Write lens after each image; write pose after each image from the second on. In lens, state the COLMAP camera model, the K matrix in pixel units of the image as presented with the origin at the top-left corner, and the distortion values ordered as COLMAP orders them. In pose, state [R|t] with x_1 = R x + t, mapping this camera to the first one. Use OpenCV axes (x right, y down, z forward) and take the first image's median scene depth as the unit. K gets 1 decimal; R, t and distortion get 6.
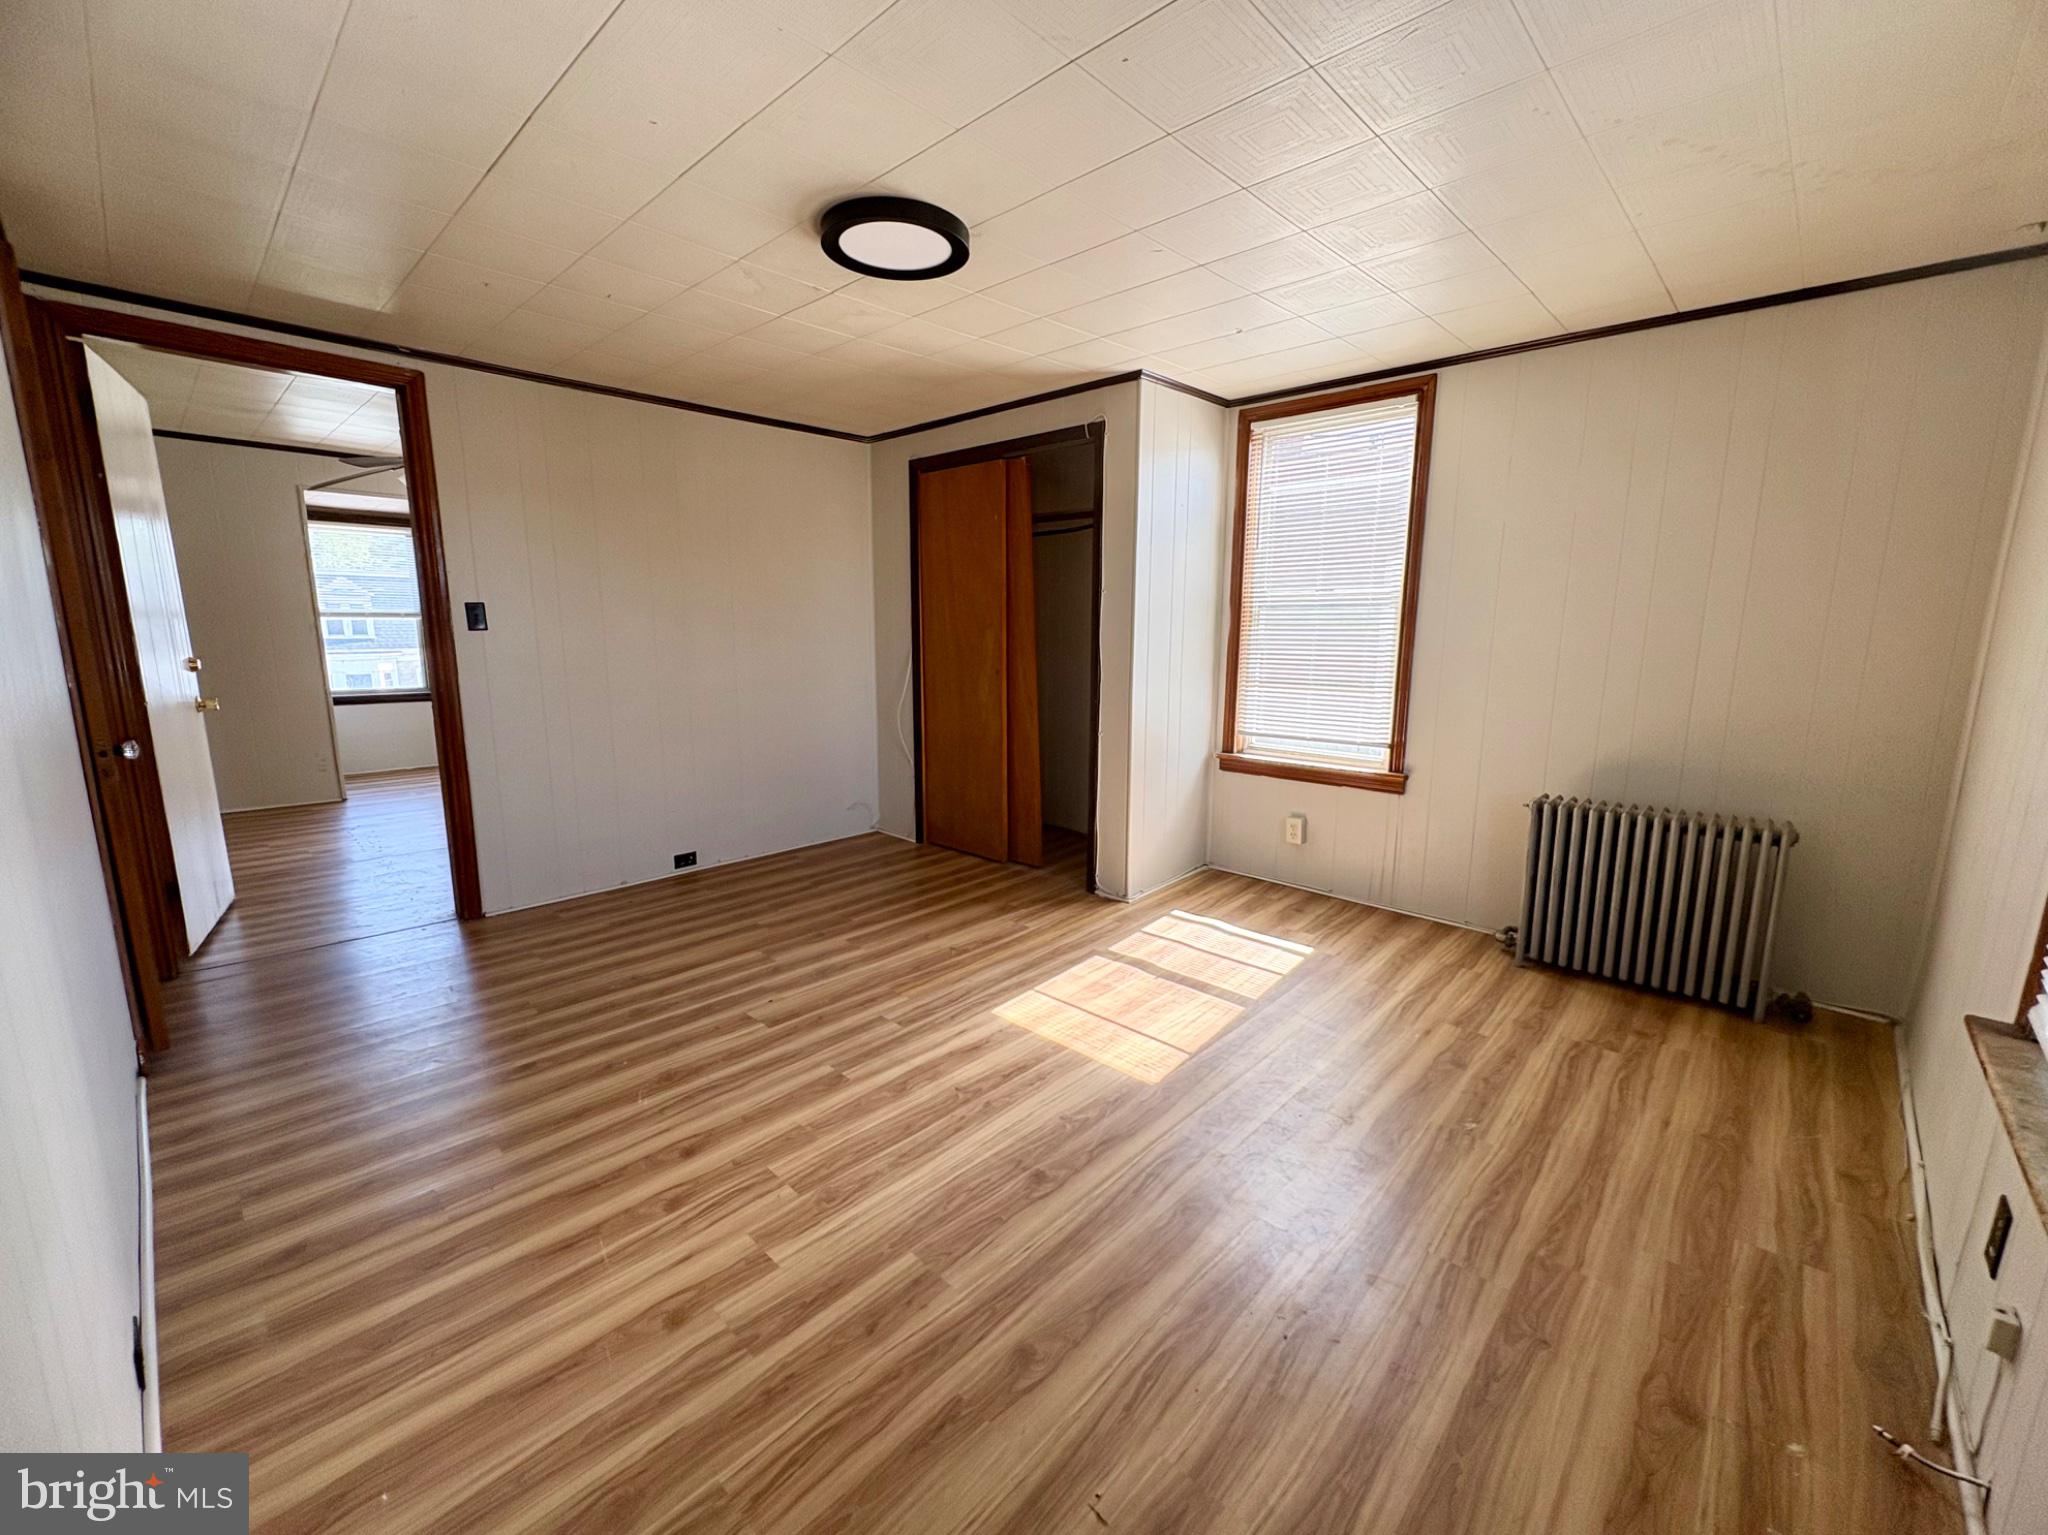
lens RADIAL K [[832.3, 0, 1013.7], [0, 832.3, 767.3], [0, 0, 1]] dist [-0.001332, -0.000312]
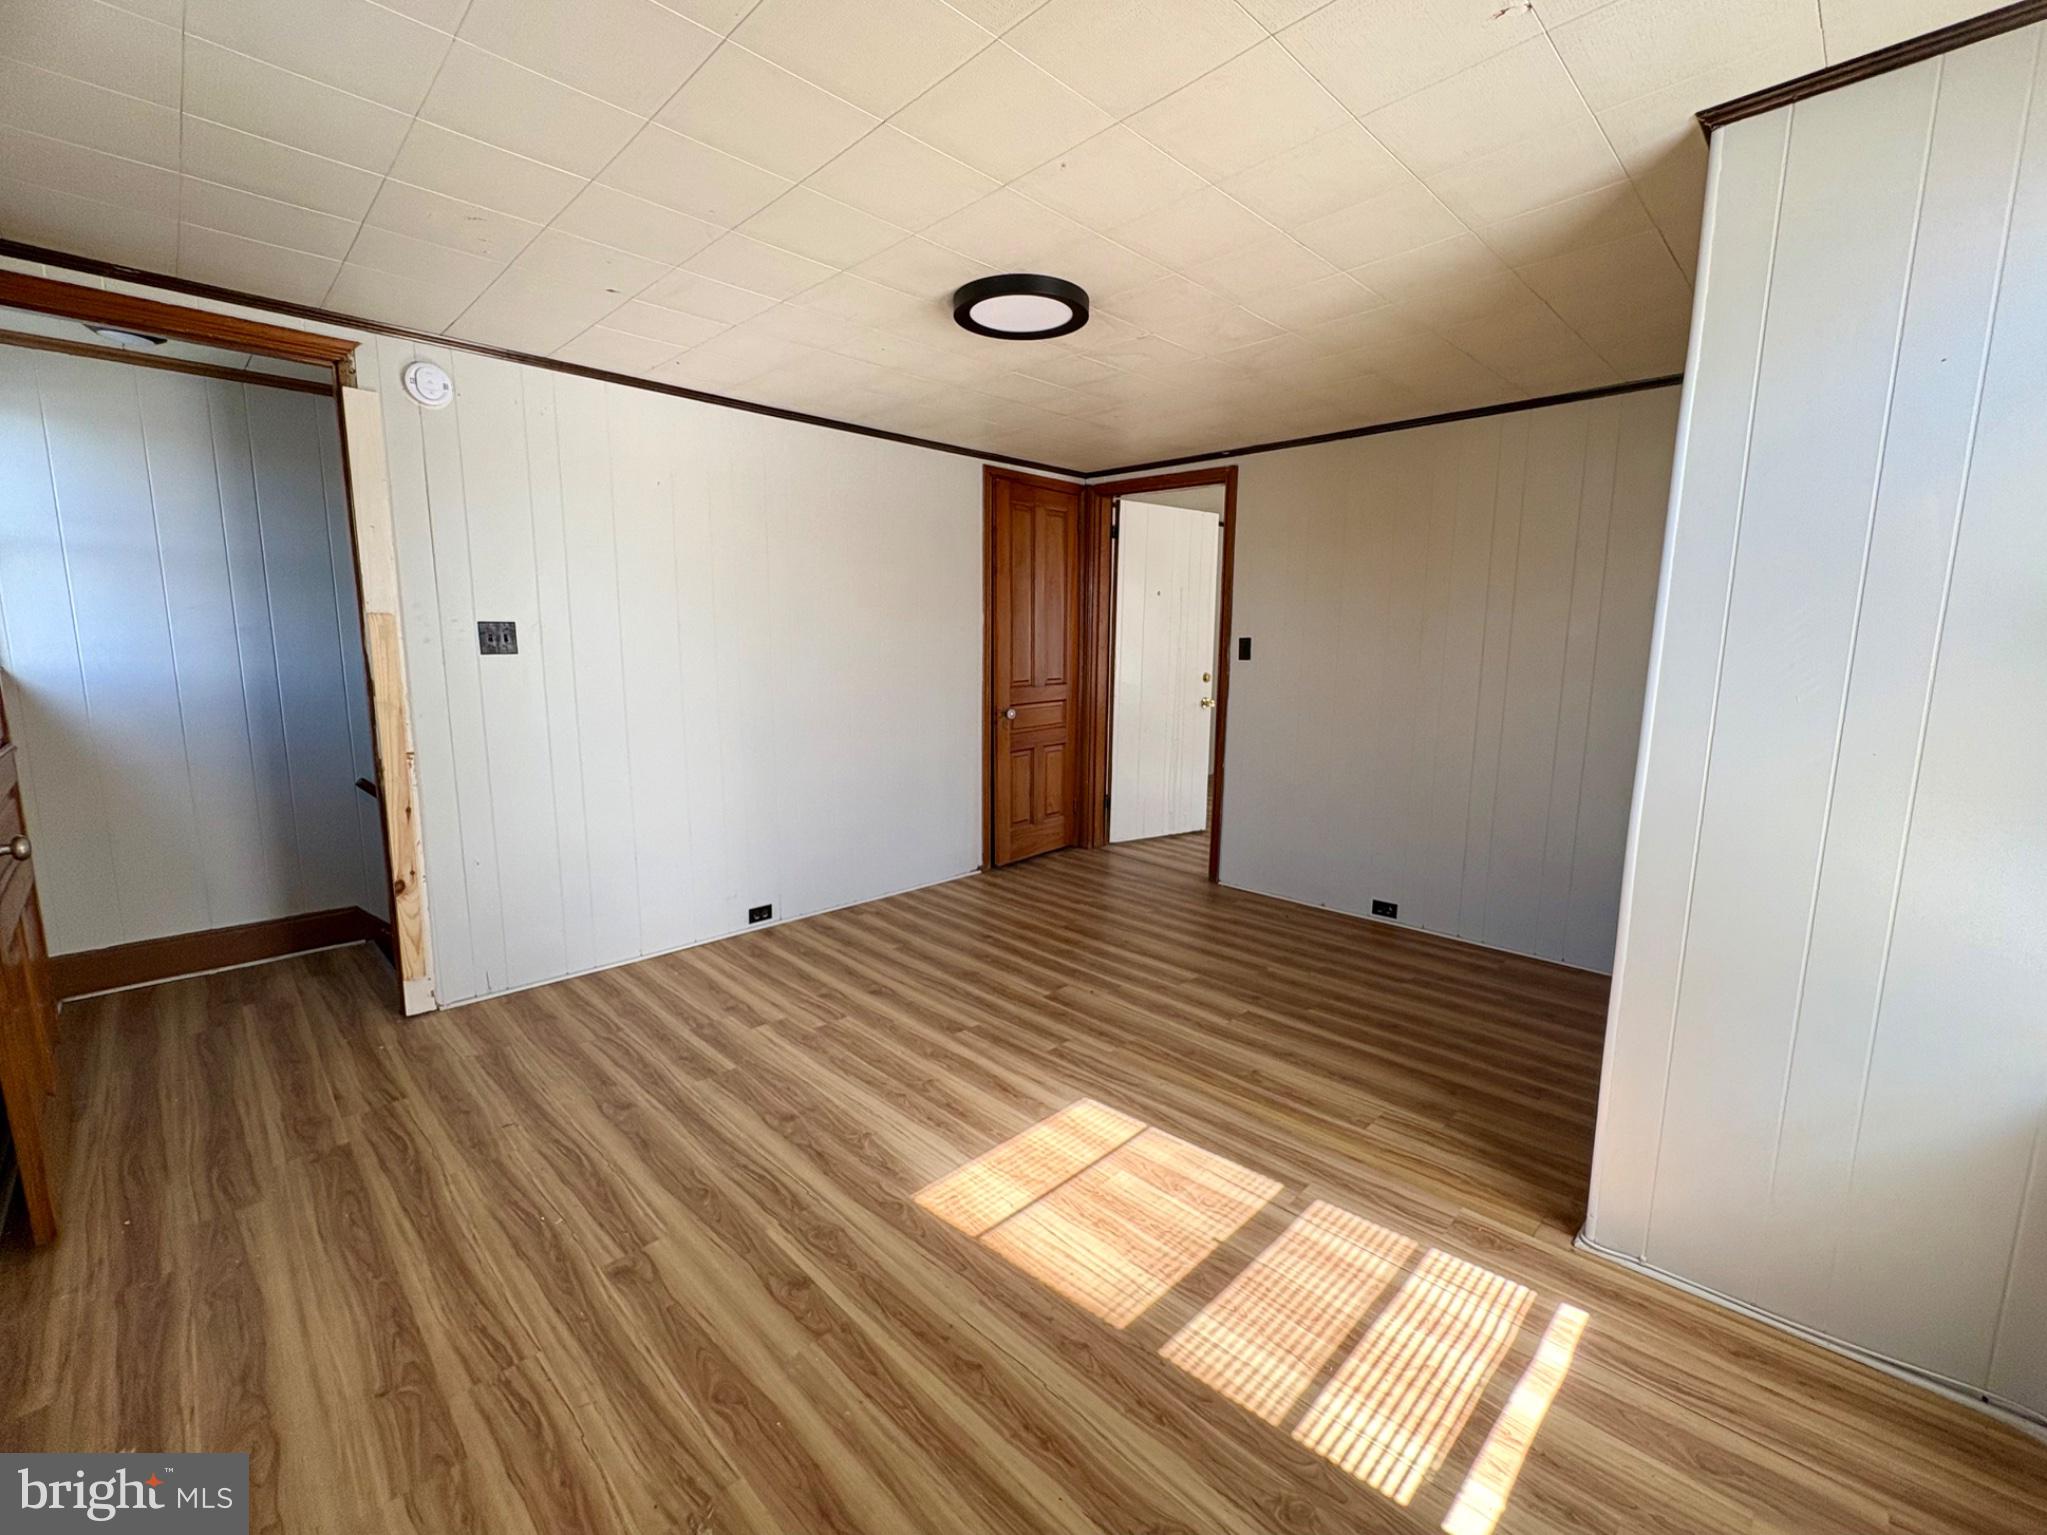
lens RADIAL K [[831.9, 0, 1013.2], [0, 831.9, 767.3], [0, 0, 1]] dist [-0.001332, -0.000312]
pose [[-0.014398, 0.148689, -0.988779, 0.749090], [-0.181135, 0.972133, 0.148823, -0.156458], [0.983353, 0.181246, 0.012936, 0.797278]]
